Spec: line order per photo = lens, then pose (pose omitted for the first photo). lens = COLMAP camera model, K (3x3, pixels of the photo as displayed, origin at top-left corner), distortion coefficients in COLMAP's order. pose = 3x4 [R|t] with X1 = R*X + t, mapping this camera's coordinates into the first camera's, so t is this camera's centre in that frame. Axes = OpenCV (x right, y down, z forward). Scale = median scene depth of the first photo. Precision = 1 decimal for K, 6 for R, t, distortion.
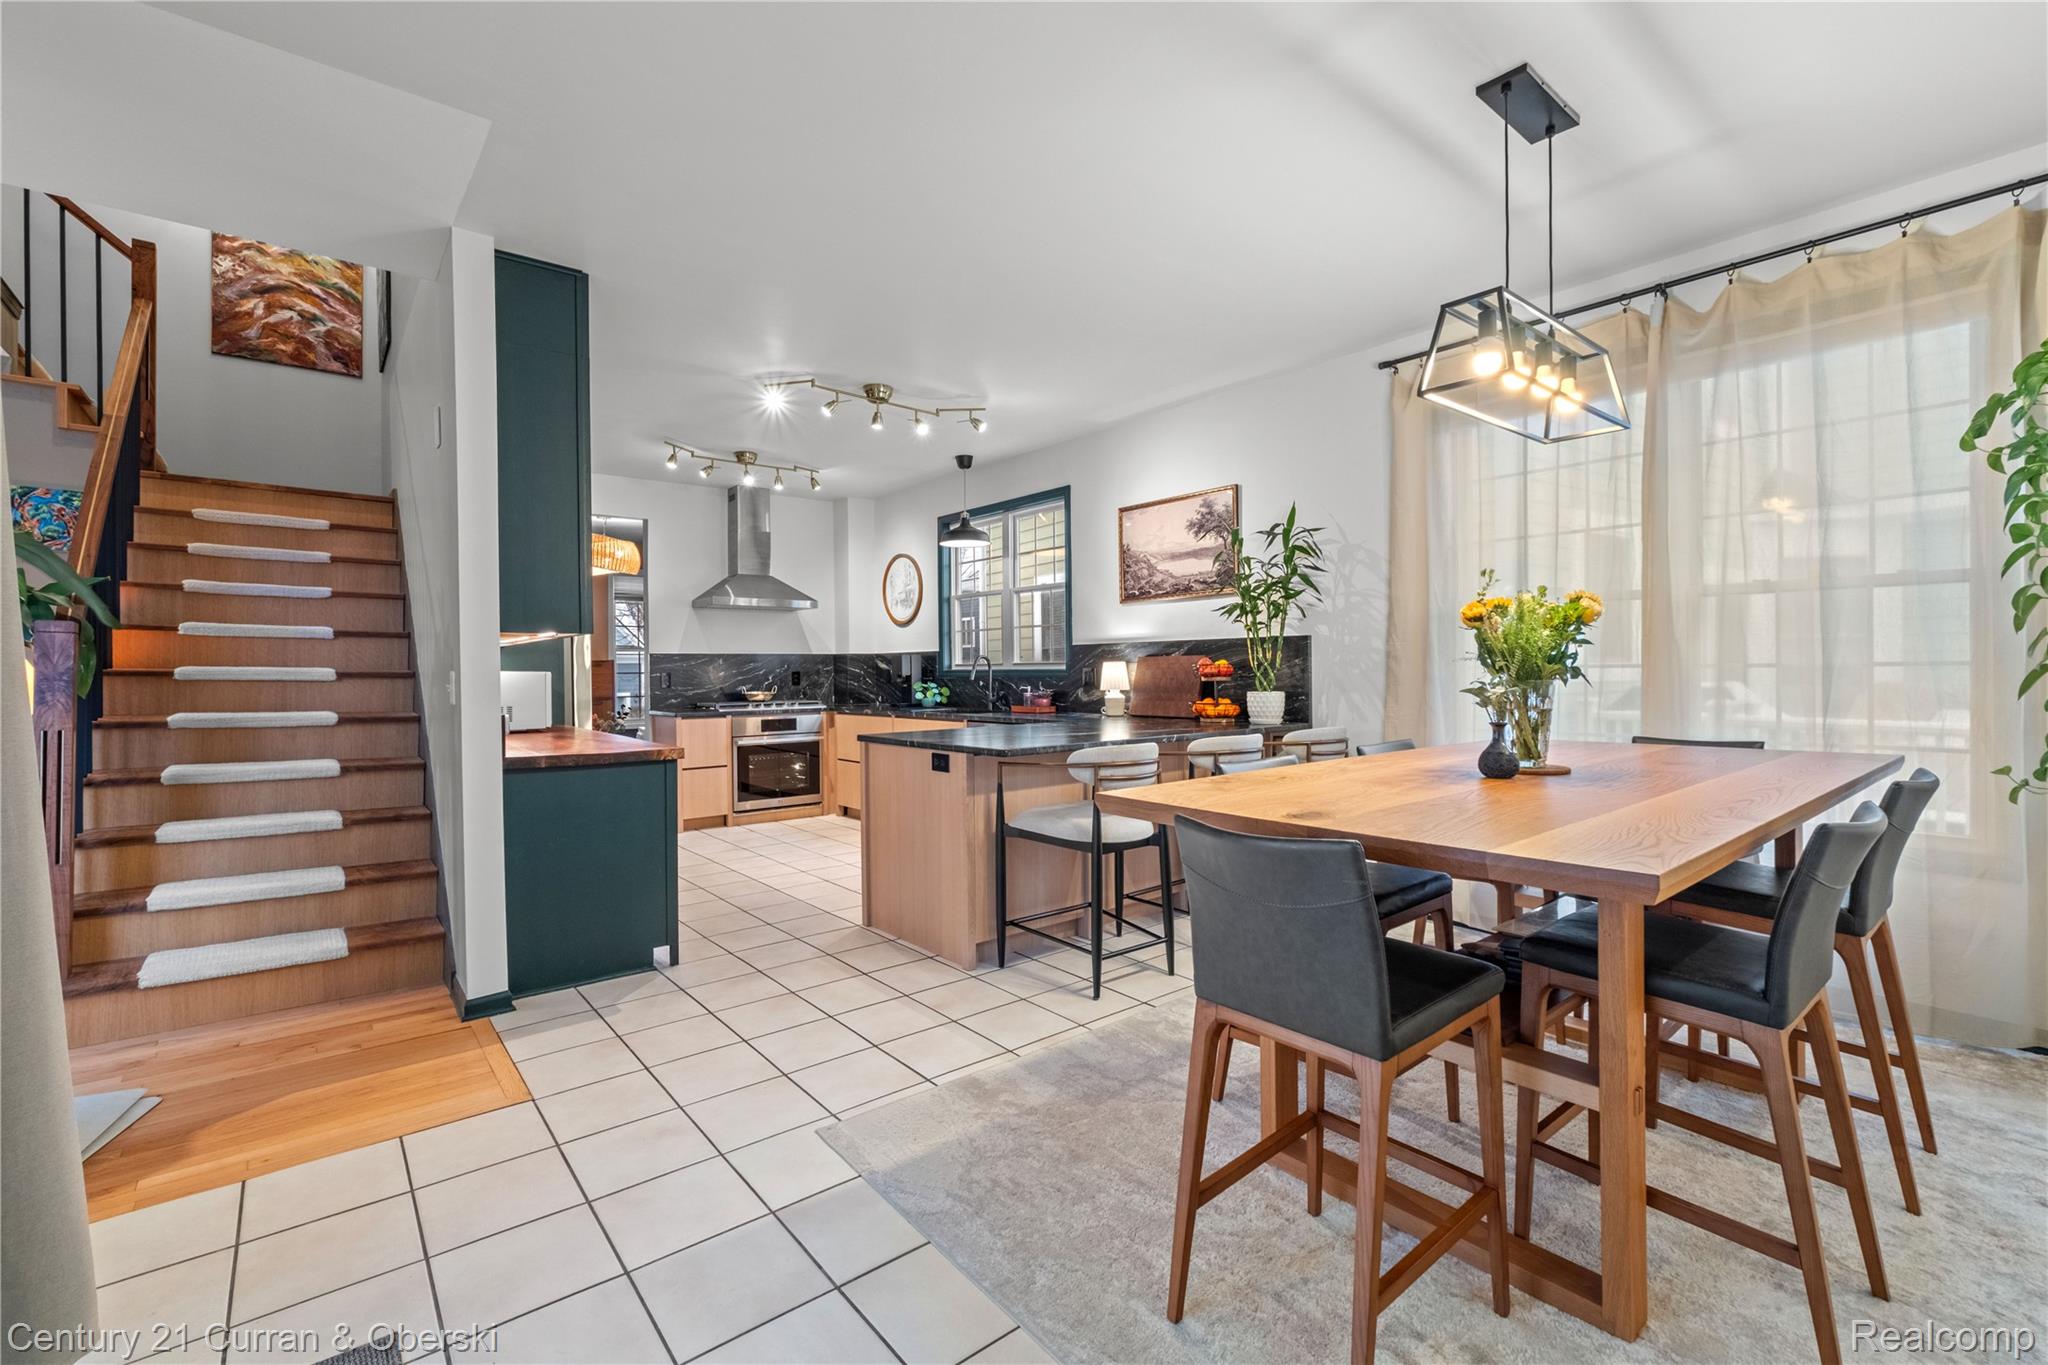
lens RADIAL K [[874.4, 0, 1019.5], [0, 874.4, 674.1], [0, 0, 1]] dist [-0.008626, 0.002132]
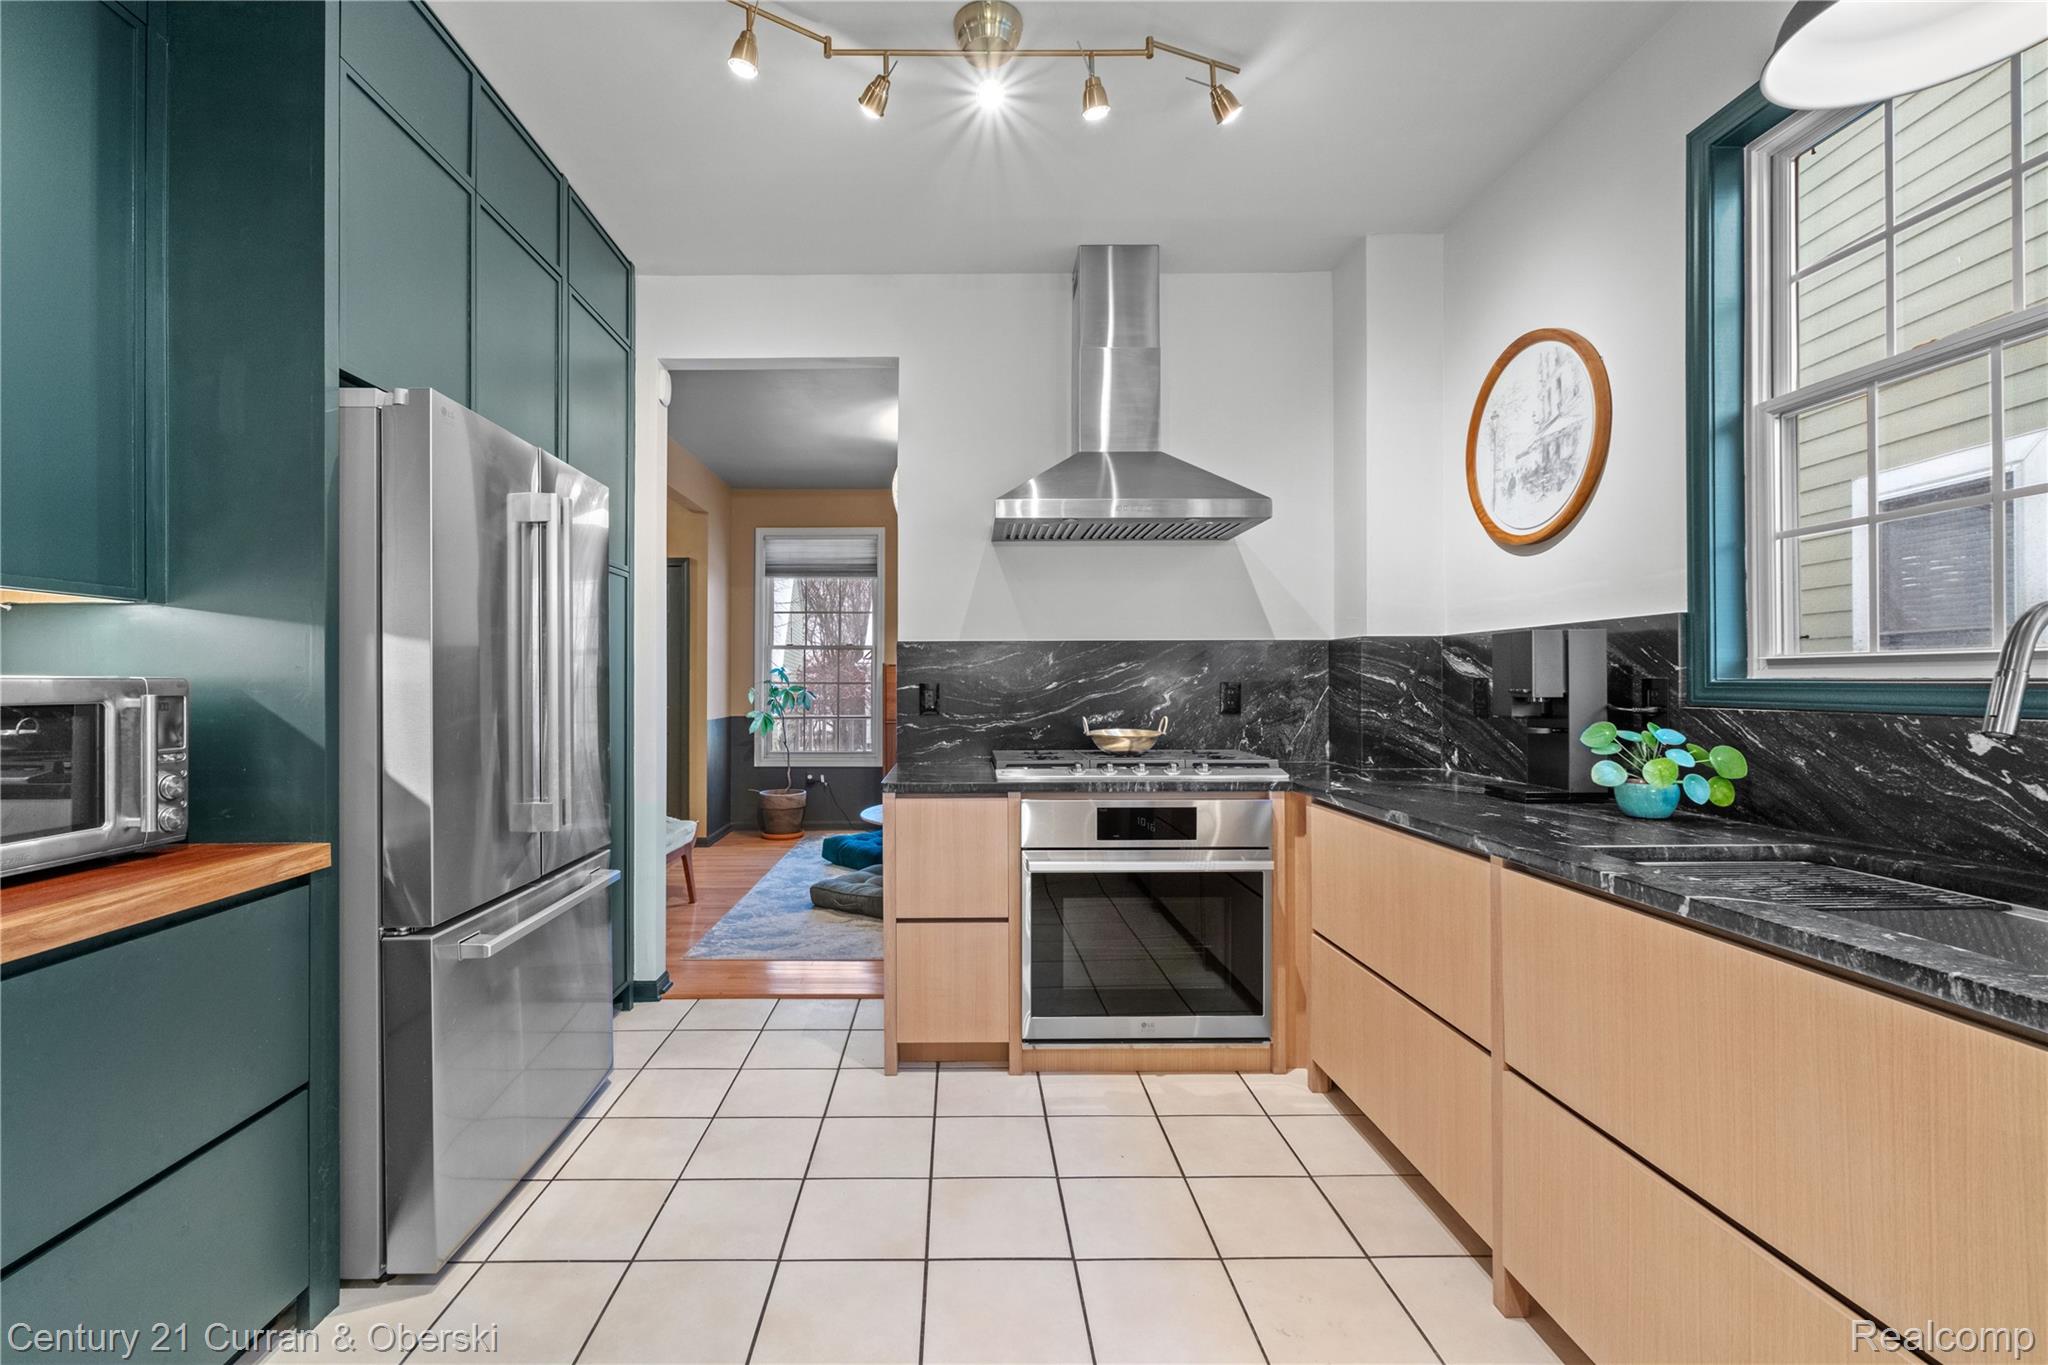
lens RADIAL K [[786.1, 0, 1012.1], [0, 786.1, 681.5], [0, 0, 1]] dist [-0.002060, 0.000048]
pose [[0.768359, 0.009376, -0.639951, -0.098790], [-0.009921, 0.999947, 0.002740, -0.003279], [0.639943, 0.004244, 0.768411, 0.674723]]
